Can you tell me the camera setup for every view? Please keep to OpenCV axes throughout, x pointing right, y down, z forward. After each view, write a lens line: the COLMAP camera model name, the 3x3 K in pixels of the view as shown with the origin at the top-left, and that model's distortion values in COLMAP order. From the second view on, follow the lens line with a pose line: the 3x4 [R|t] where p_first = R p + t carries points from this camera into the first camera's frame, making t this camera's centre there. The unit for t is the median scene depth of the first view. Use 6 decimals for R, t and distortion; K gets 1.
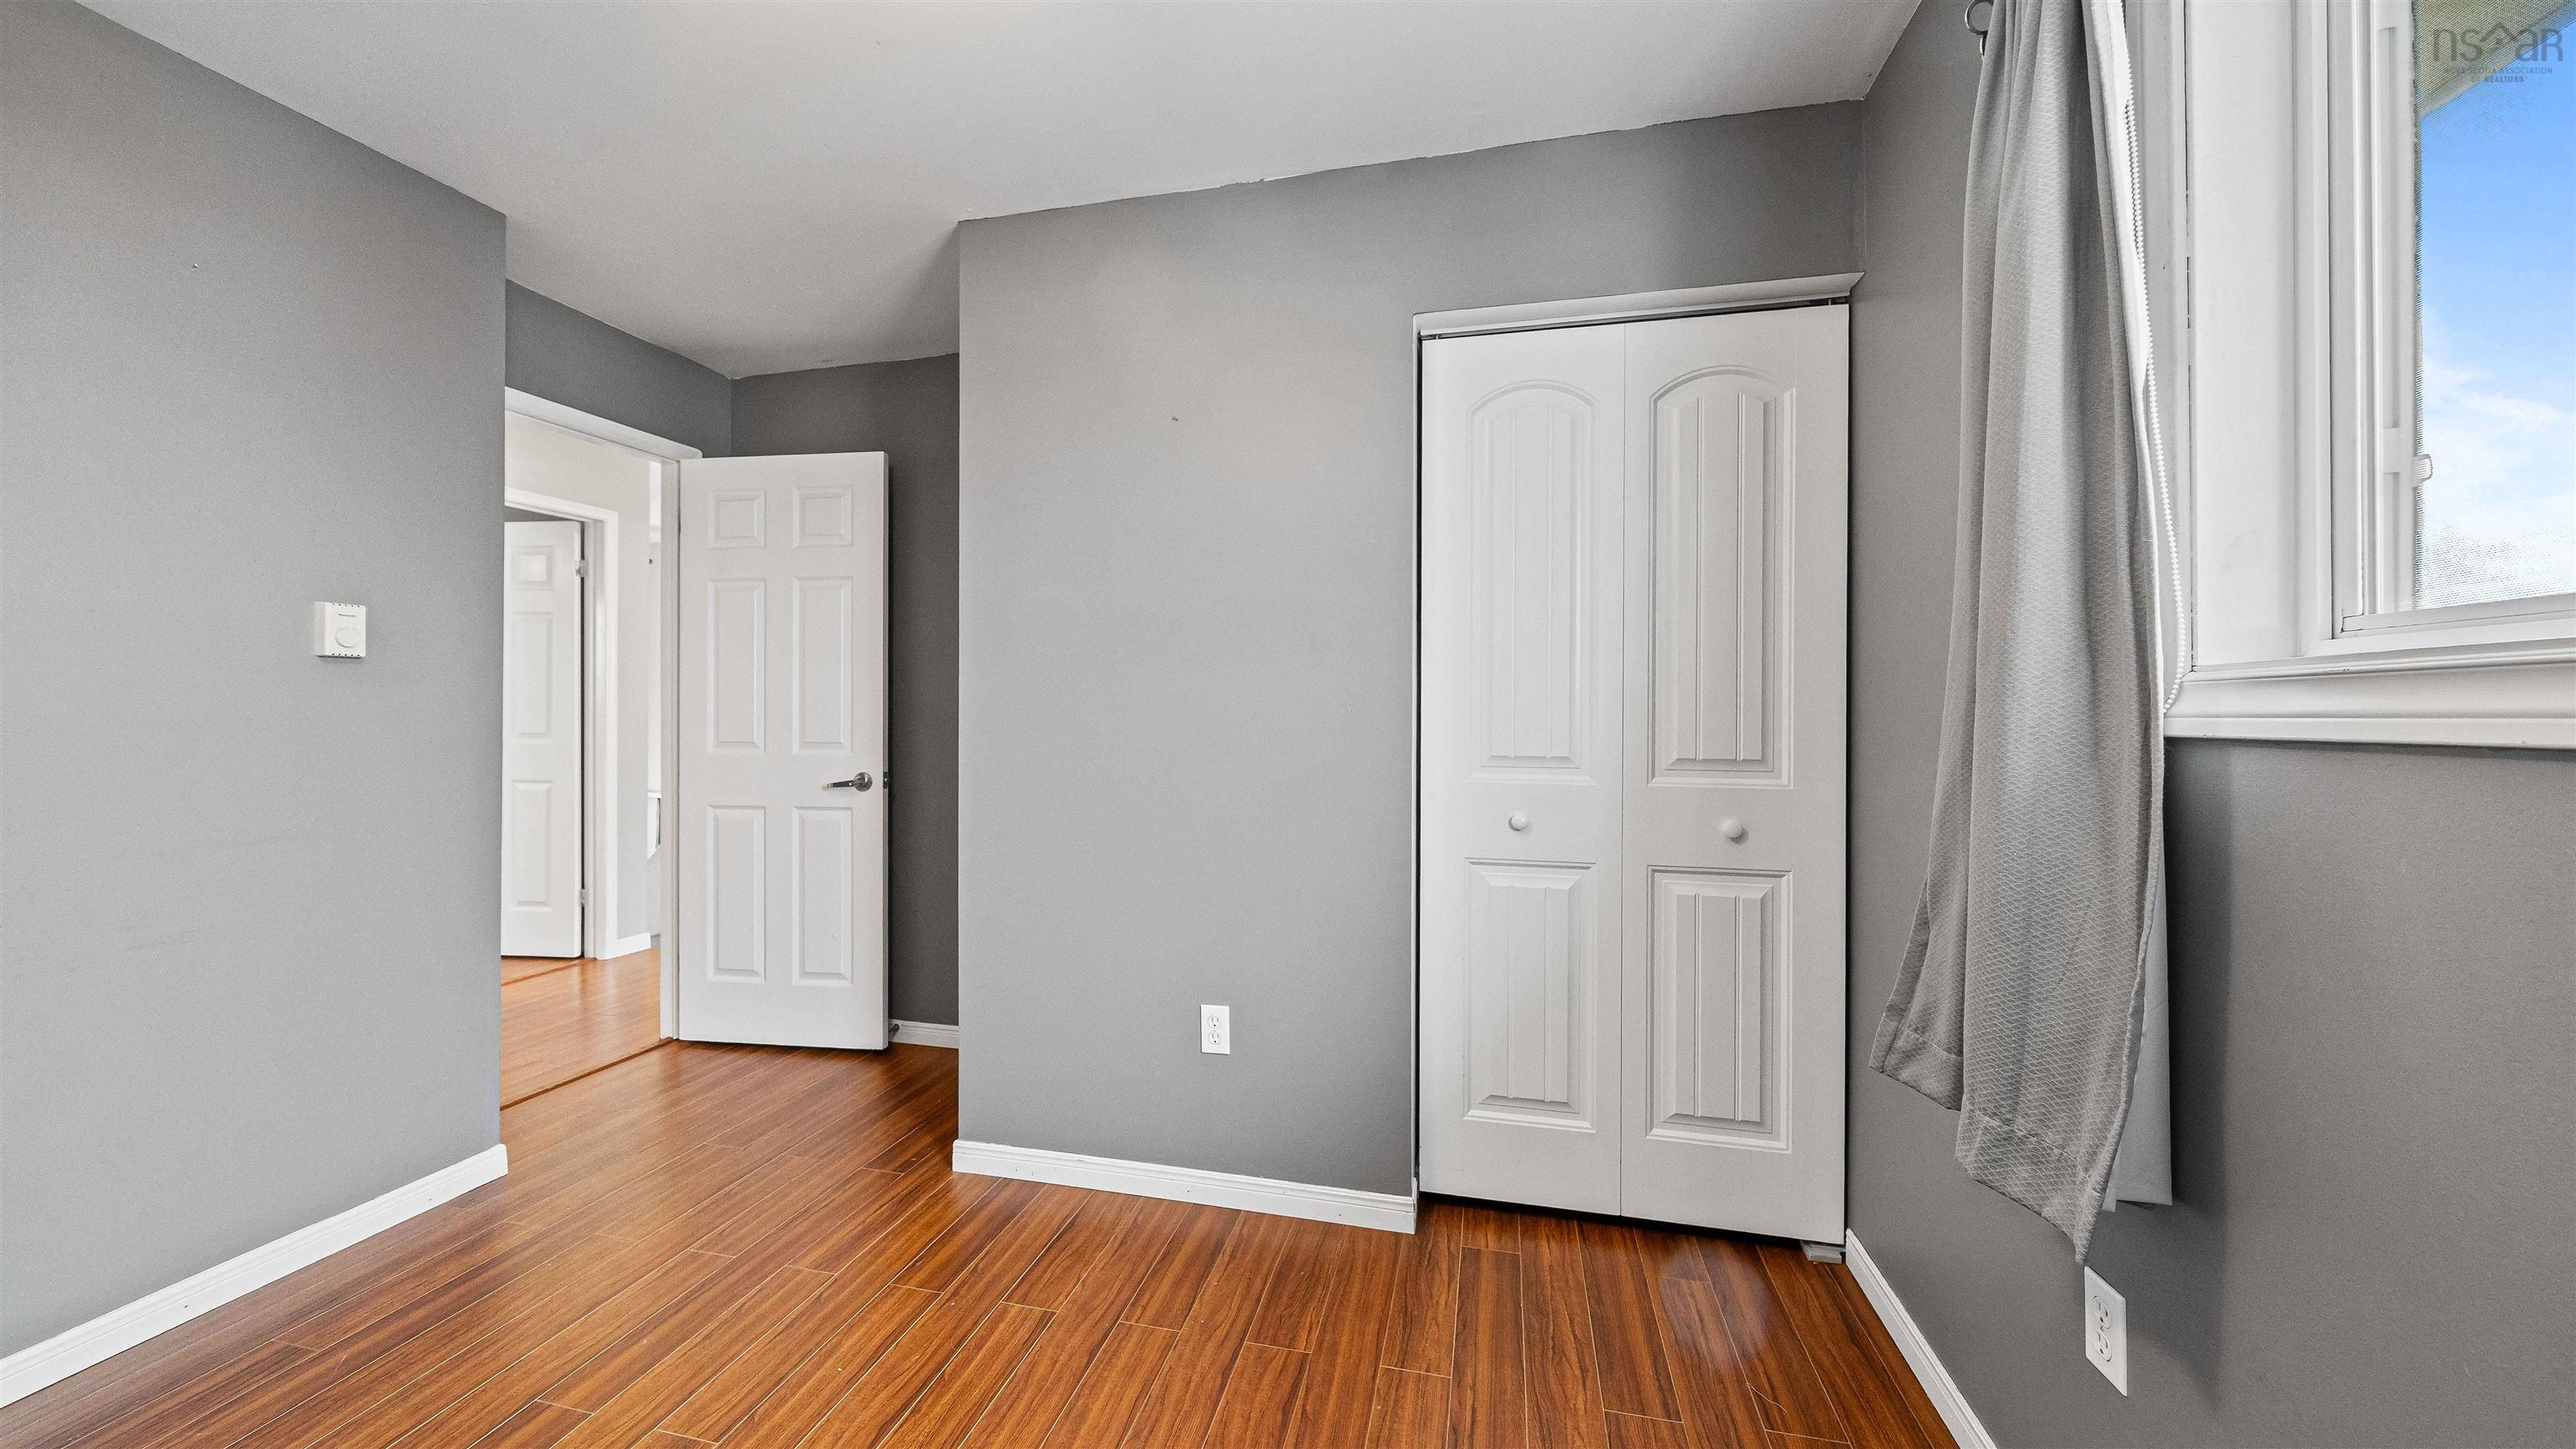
lens RADIAL K [[895.7, 0, 1297.8], [0, 895.7, 713.7], [0, 0, 1]] dist [-0.006381, 0.000043]
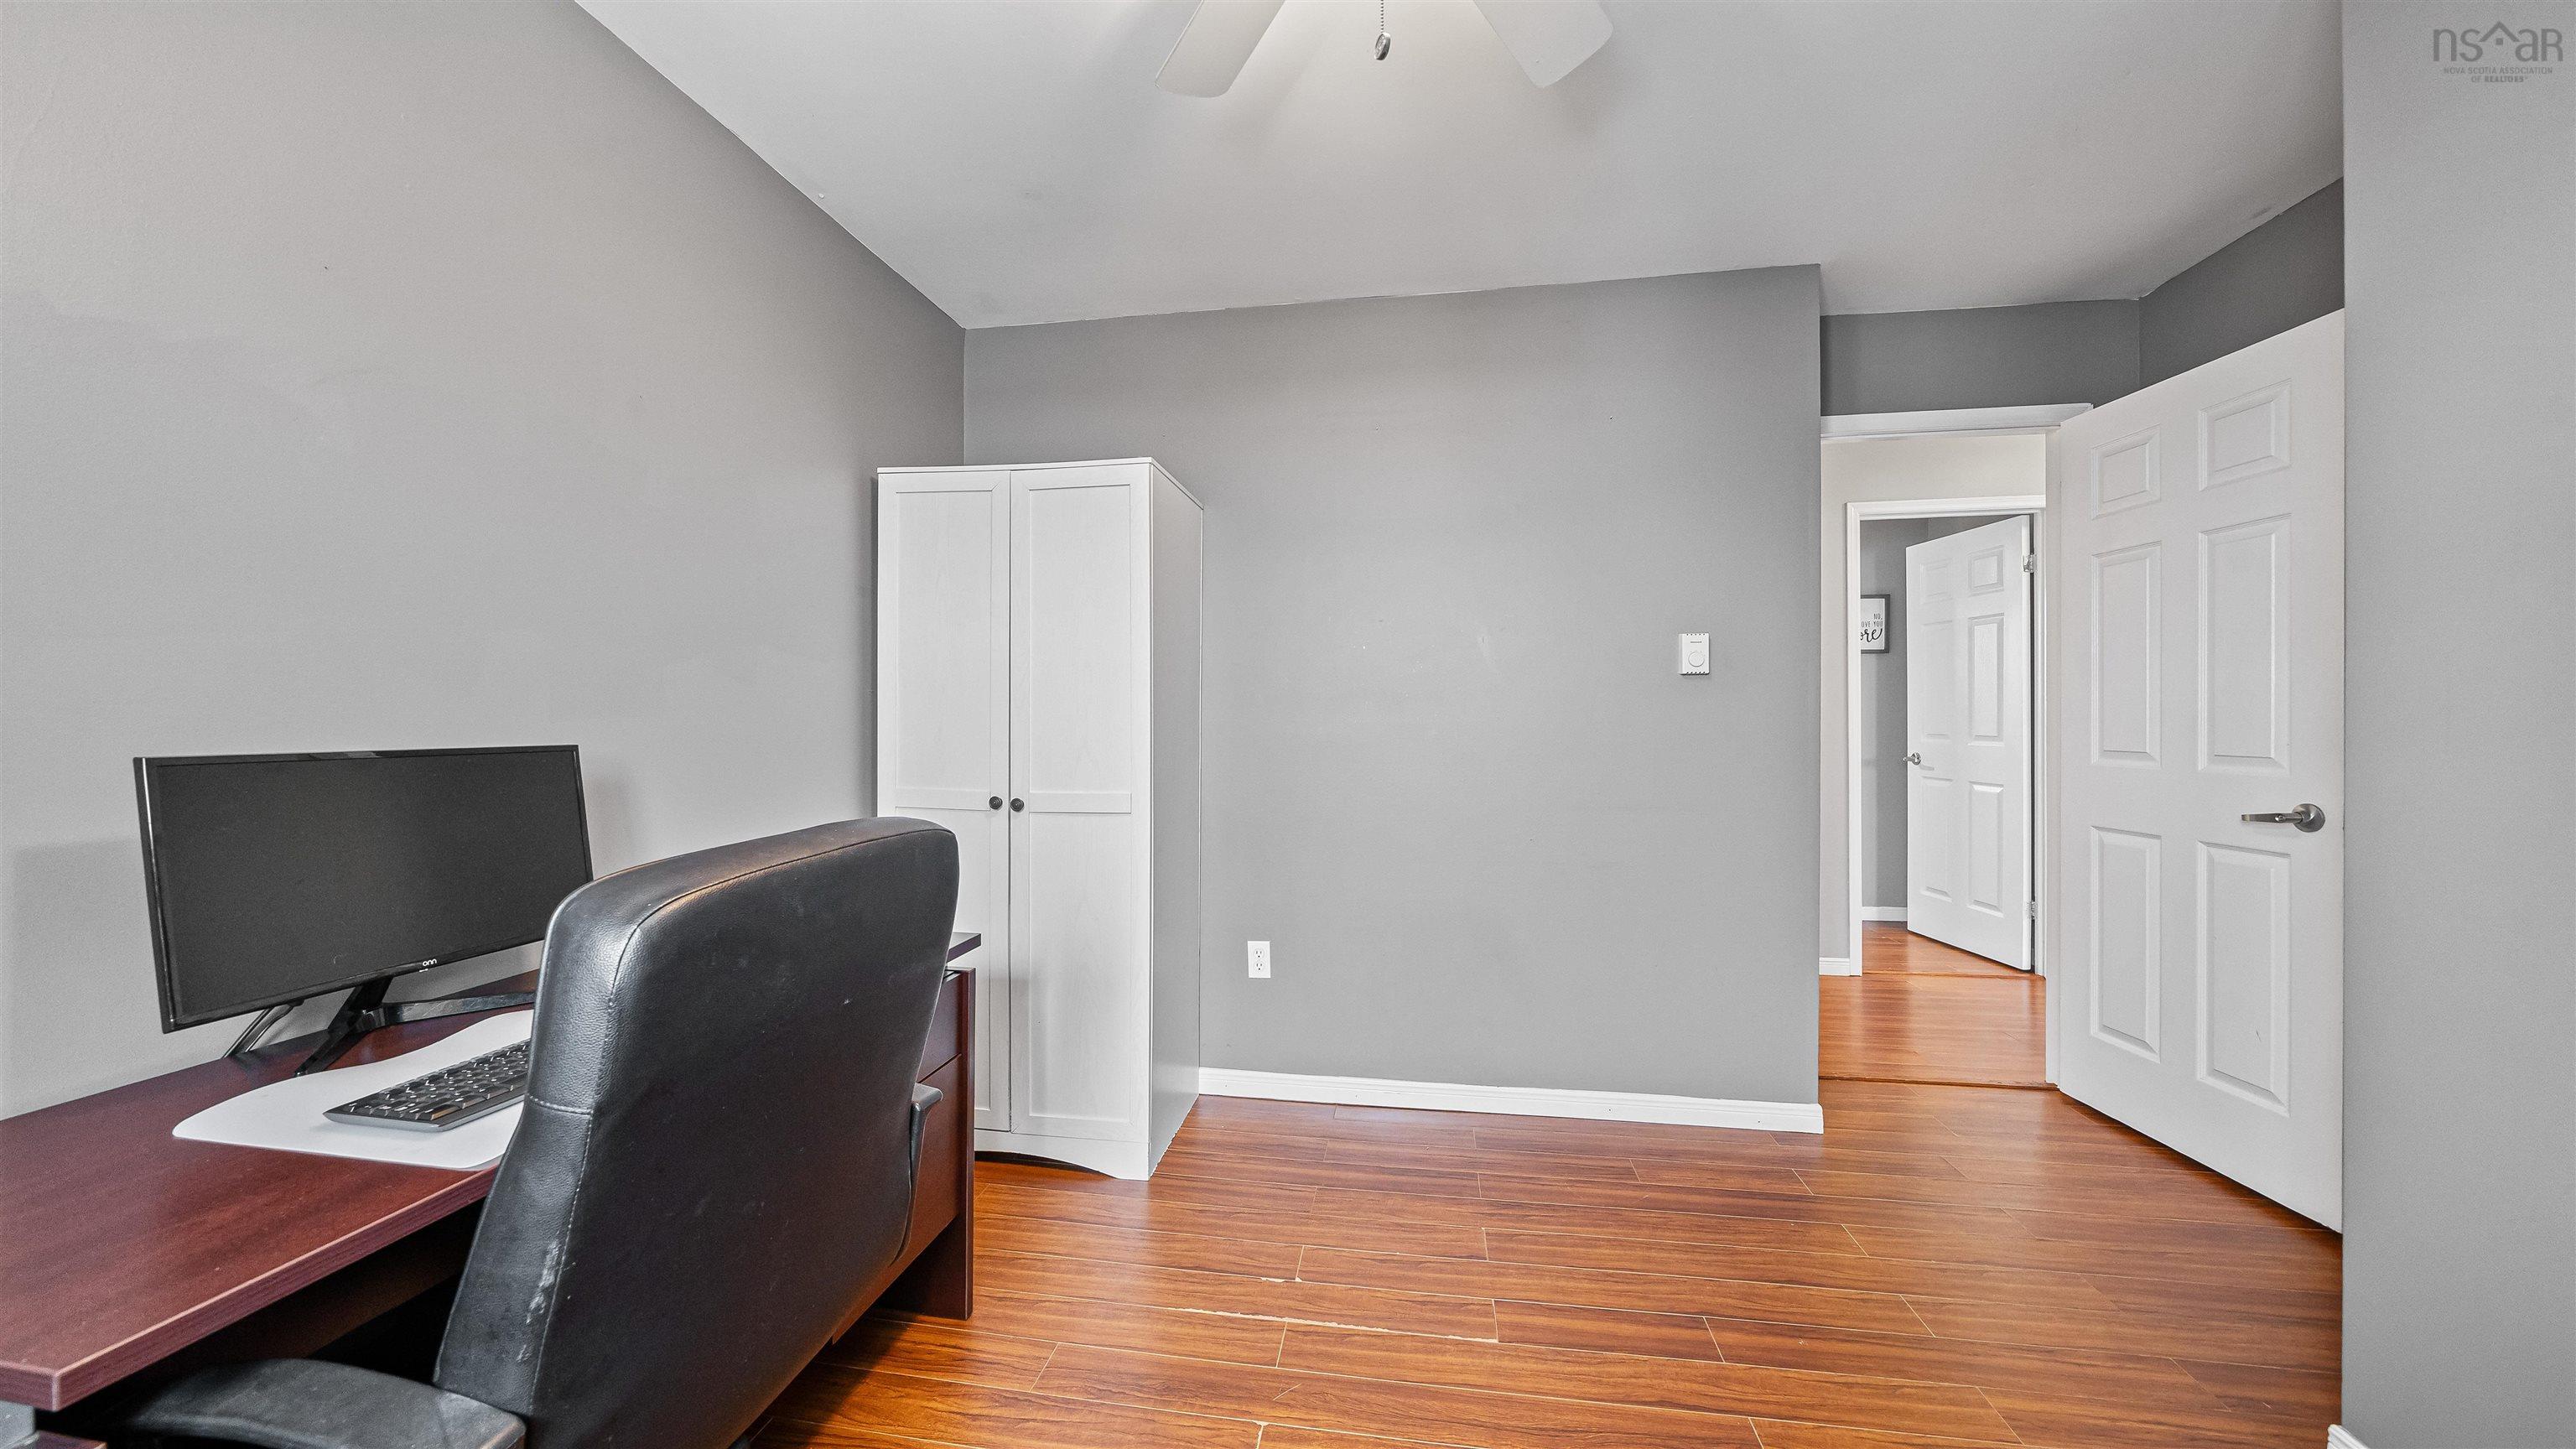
lens RADIAL K [[895.7, 0, 1293.0], [0, 895.7, 729.7], [0, 0, 1]] dist [-0.006381, 0.000043]
pose [[0.060869, 0.011735, -0.998077, 0.166008], [0.003708, 0.999921, 0.011983, -0.000213], [0.998139, -0.004430, 0.060820, 0.269120]]
